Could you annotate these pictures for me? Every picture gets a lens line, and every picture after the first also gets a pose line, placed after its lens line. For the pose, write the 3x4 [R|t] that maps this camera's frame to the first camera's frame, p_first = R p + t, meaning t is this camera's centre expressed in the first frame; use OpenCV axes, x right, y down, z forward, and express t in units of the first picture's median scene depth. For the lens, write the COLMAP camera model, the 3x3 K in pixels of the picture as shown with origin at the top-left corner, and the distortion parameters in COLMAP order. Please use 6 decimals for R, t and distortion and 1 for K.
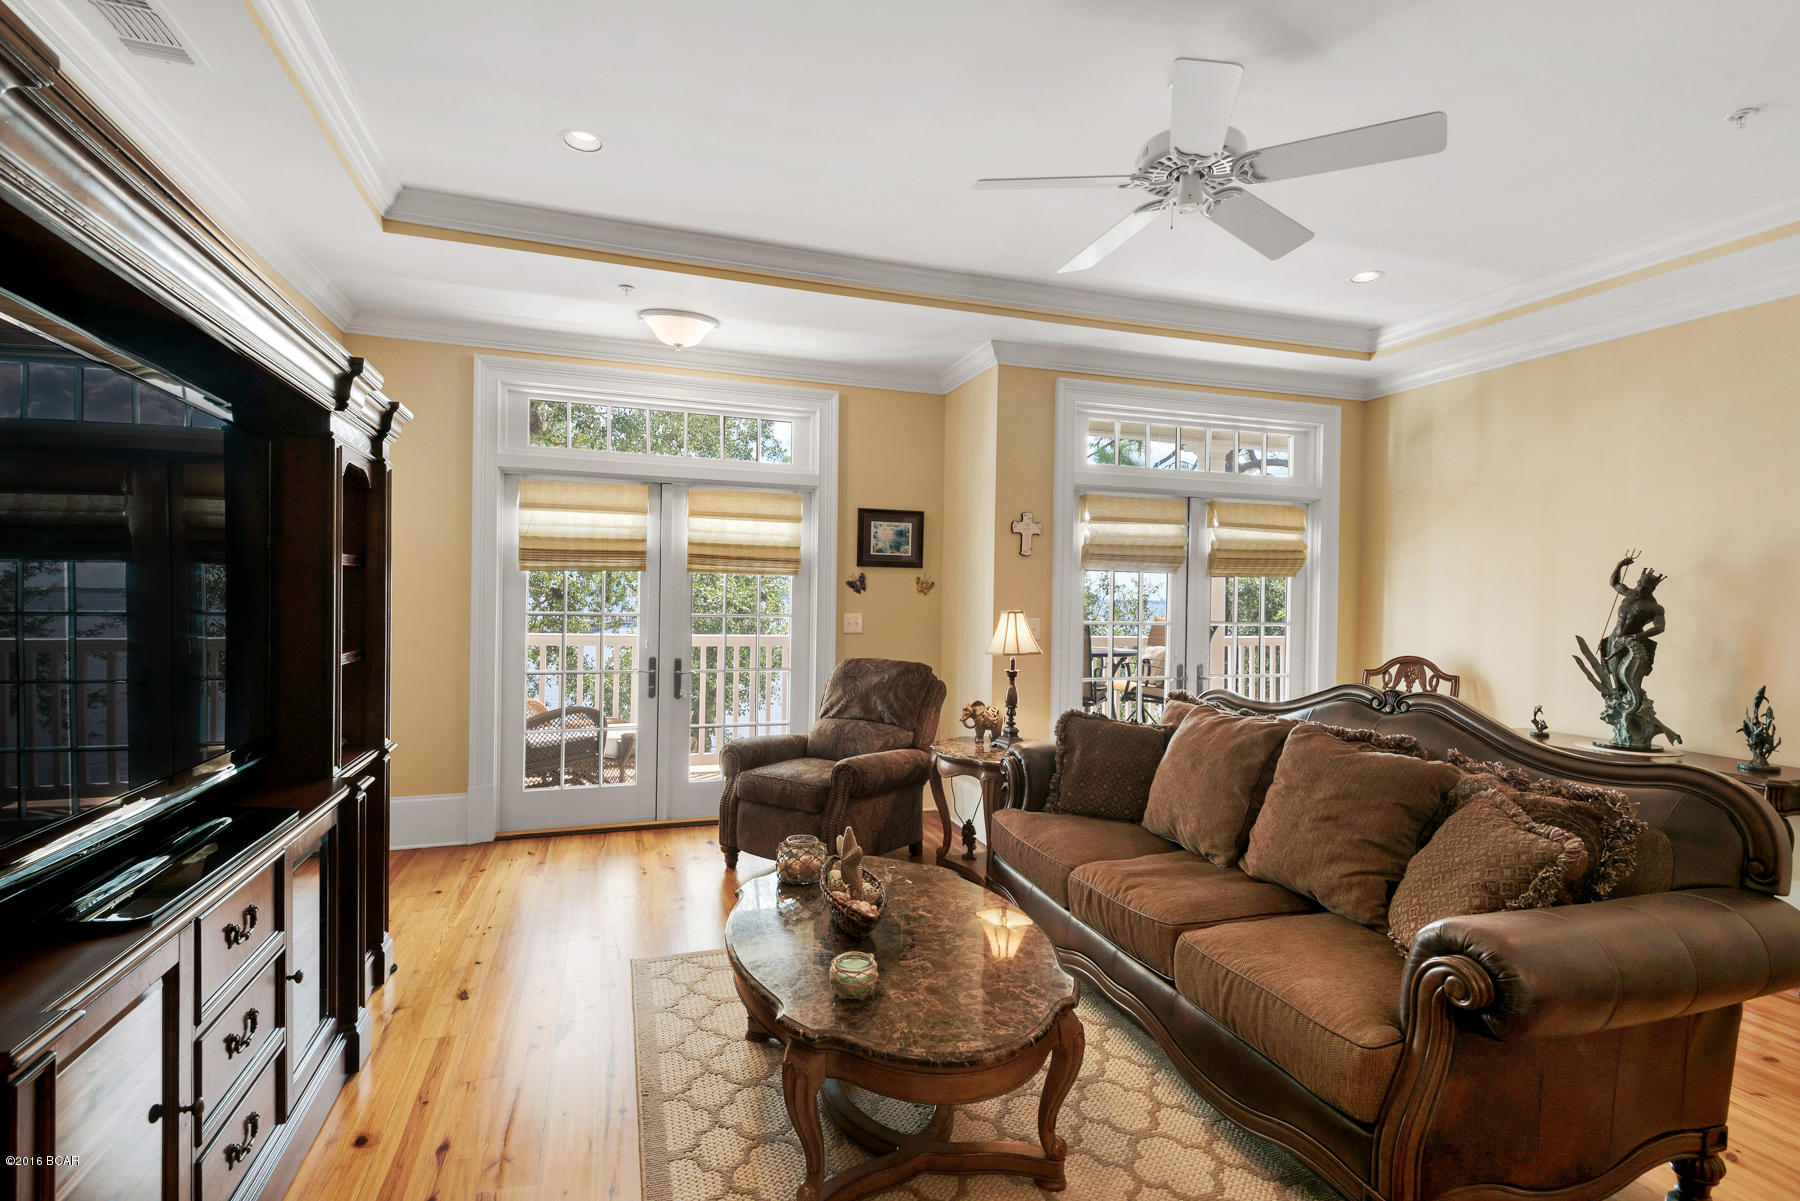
lens RADIAL K [[862.6, 0, 900.6], [0, 862.6, 597.5], [0, 0, 1]] dist [0.019631, -0.000127]
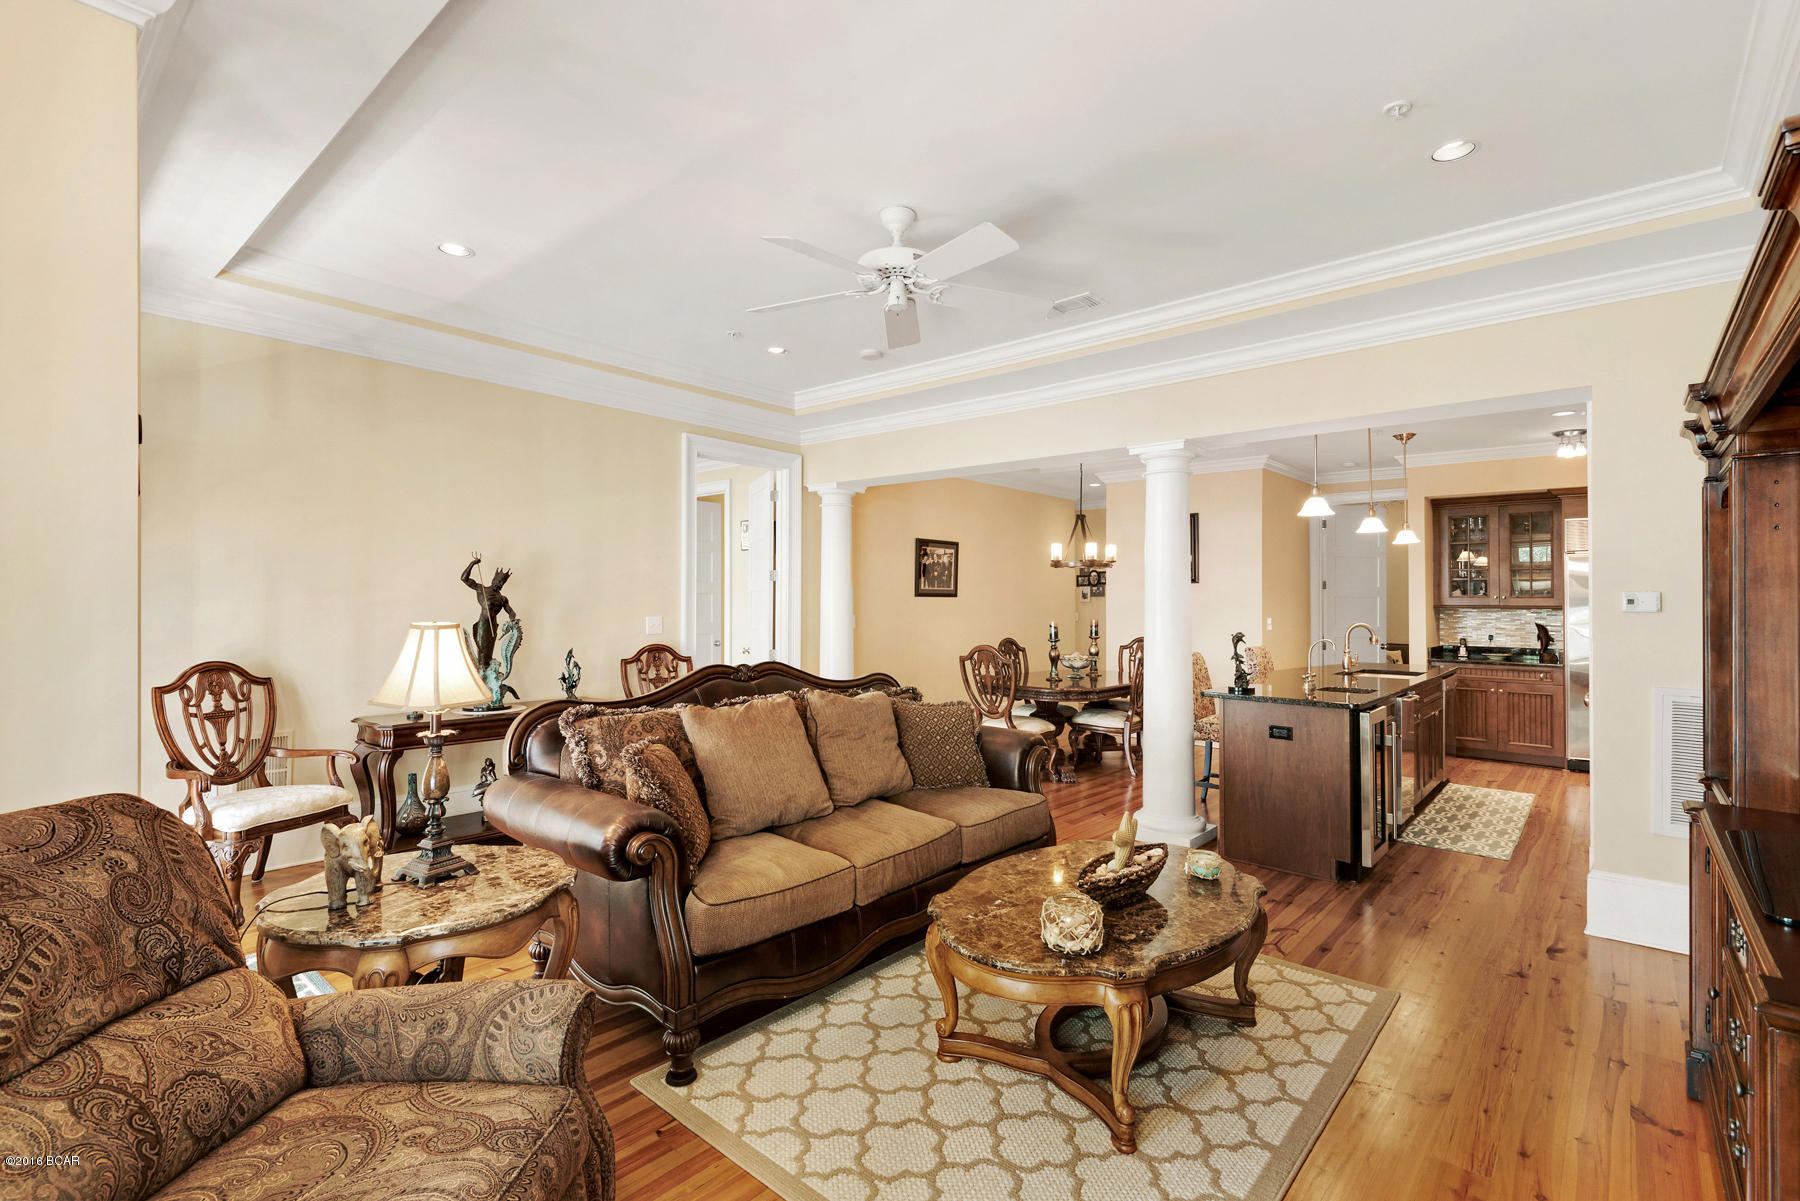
lens RADIAL K [[824.7, 0, 901.0], [0, 824.7, 596.5], [0, 0, 1]] dist [0.015702, -0.004389]
pose [[-0.505425, -0.014270, 0.862753, -0.576033], [-0.012504, 0.999879, 0.009212, -0.011511], [-0.862780, -0.006132, -0.505542, 1.249020]]
